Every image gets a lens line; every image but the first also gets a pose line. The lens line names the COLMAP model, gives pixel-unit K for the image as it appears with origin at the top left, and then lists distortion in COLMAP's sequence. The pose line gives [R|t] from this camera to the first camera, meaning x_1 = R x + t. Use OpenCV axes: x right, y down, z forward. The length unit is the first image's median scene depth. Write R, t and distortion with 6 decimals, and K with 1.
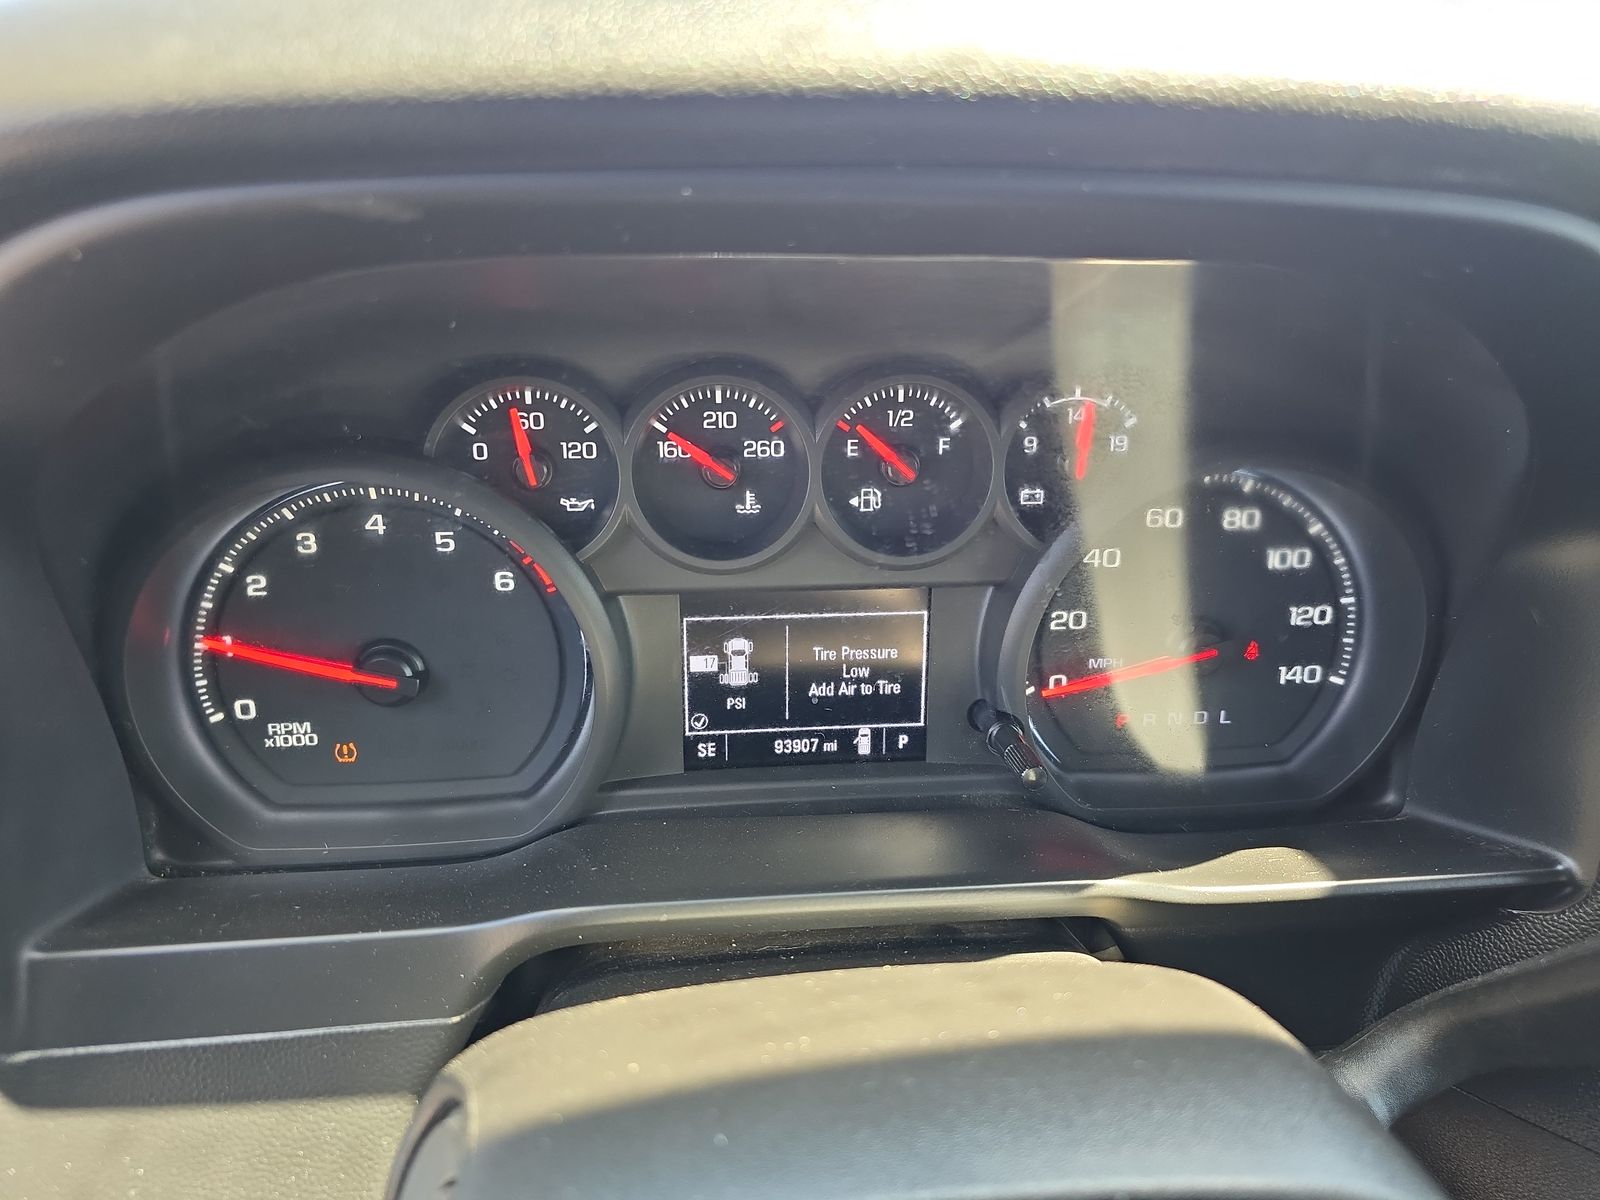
lens RADIAL K [[1071.4, 0, 813.1], [0, 1071.4, 597.6], [0, 0, 1]] dist [0.026093, -0.001576]
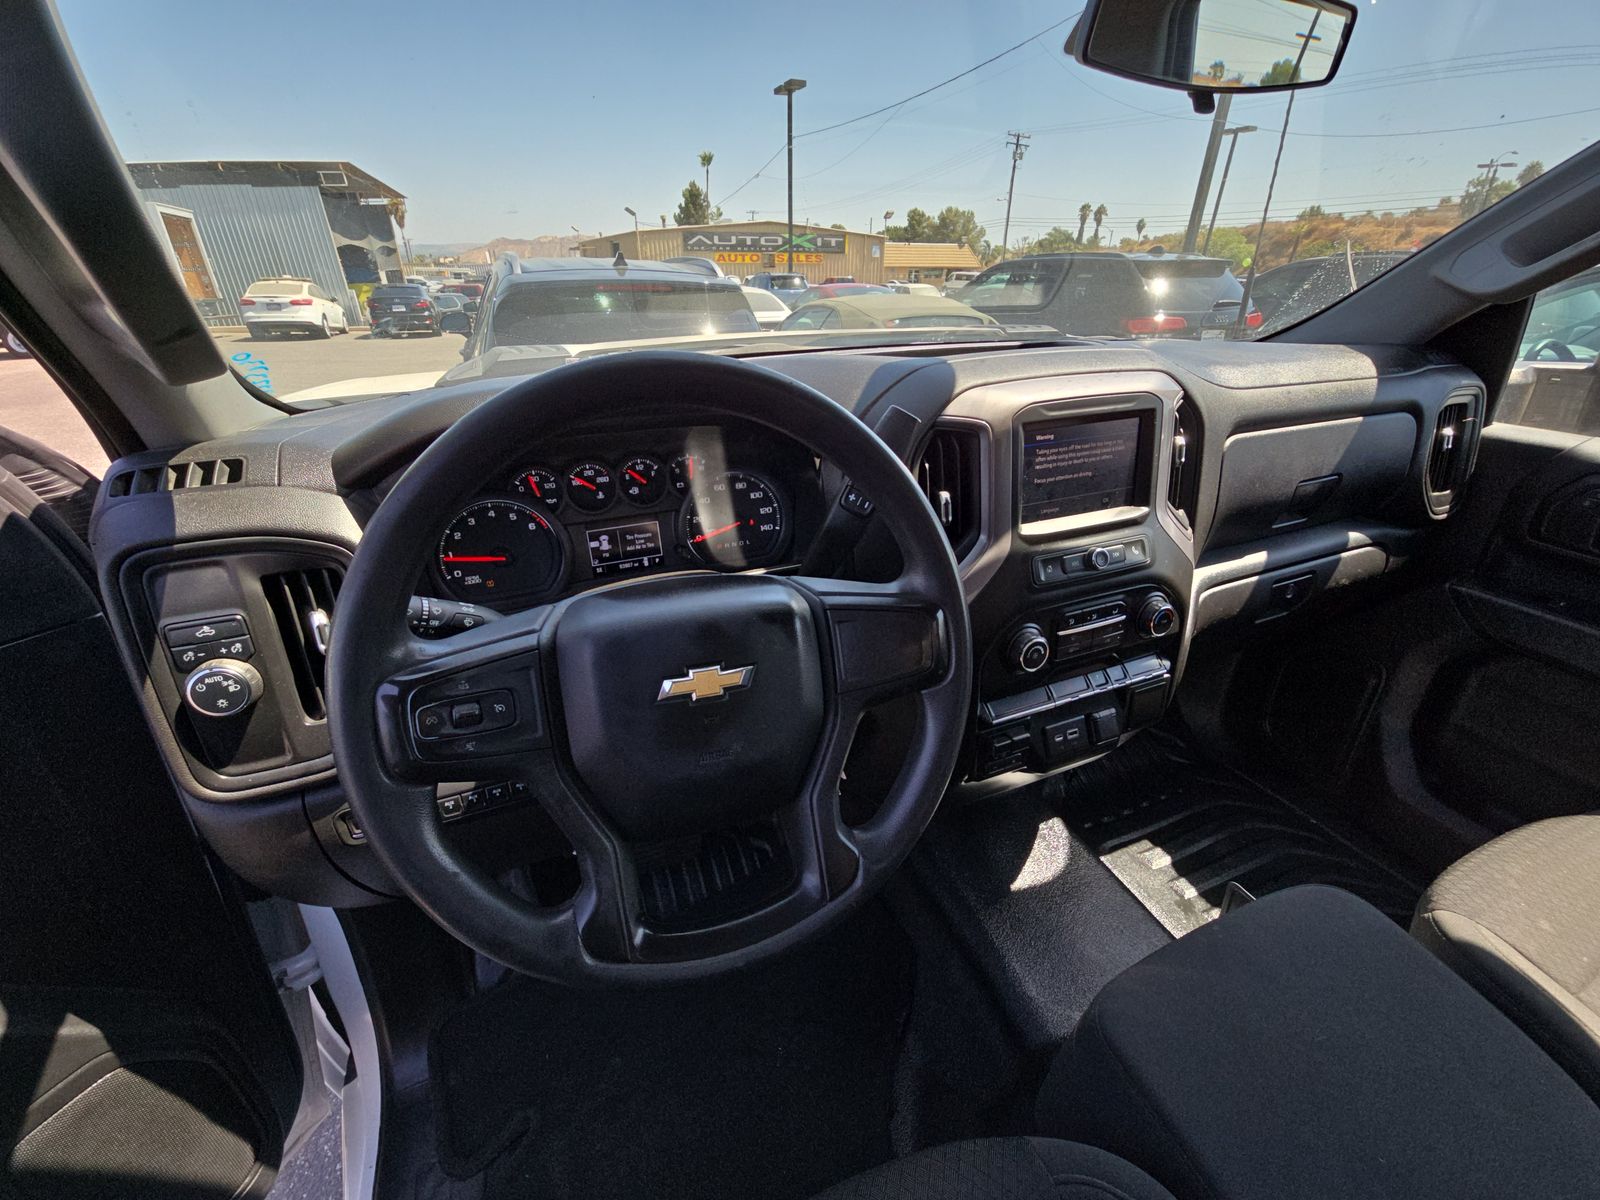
lens RADIAL K [[645.8, 0, 806.9], [0, 645.8, 600.5], [0, 0, 1]] dist [0.001940, -0.006655]
pose [[0.955758, -0.158402, 0.247860, 0.008186], [0.152876, 0.987373, 0.041512, 0.272629], [-0.251306, -0.001783, 0.967906, -1.257575]]
